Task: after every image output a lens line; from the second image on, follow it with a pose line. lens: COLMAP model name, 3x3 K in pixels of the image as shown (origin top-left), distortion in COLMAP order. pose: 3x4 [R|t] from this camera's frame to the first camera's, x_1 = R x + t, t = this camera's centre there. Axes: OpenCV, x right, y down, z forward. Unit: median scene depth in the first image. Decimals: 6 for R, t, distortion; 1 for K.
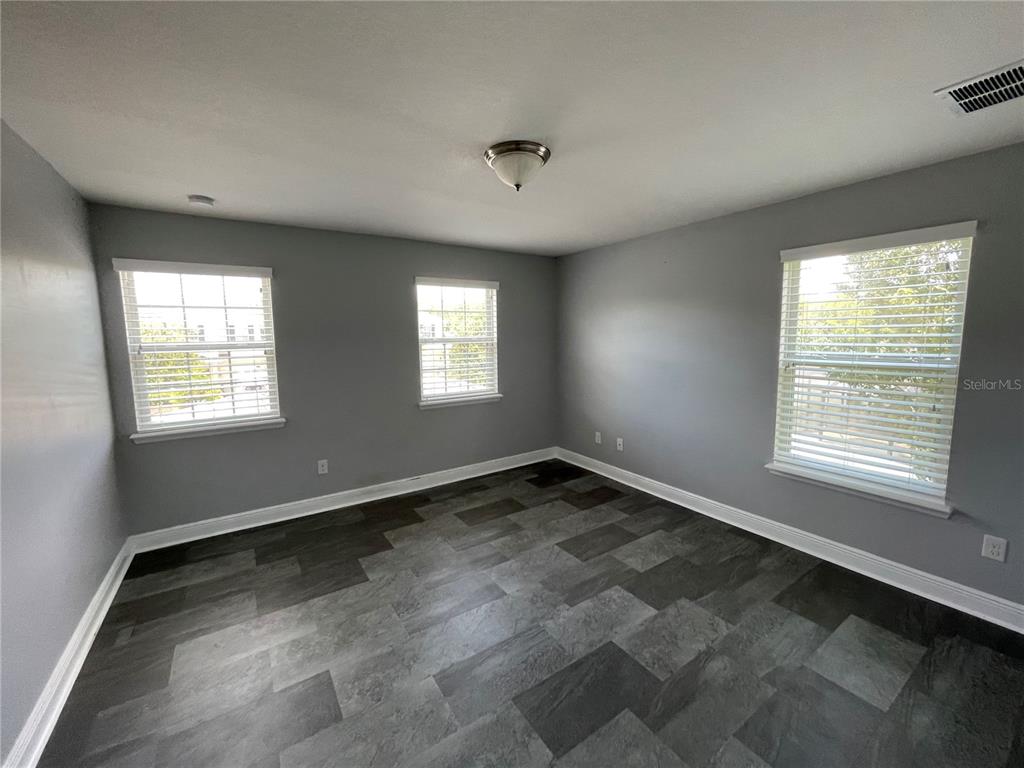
lens RADIAL K [[414.0, 0, 510.6], [0, 414.0, 380.5], [0, 0, 1]] dist [-0.000309, -0.000570]
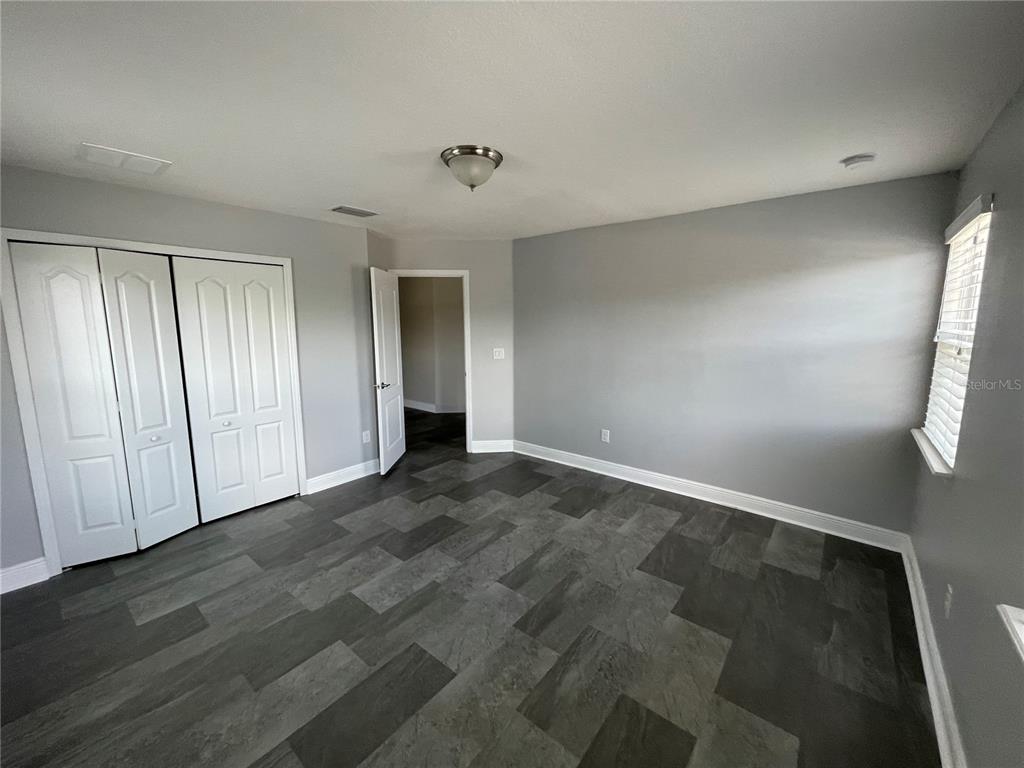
lens RADIAL K [[414.0, 0, 510.0], [0, 414.0, 381.5], [0, 0, 1]] dist [-0.000309, -0.000570]
pose [[-0.956486, 0.059468, -0.285655, 0.223115], [-0.017829, 0.965269, 0.260647, -0.223644], [0.291234, 0.254398, -0.922206, 1.831121]]
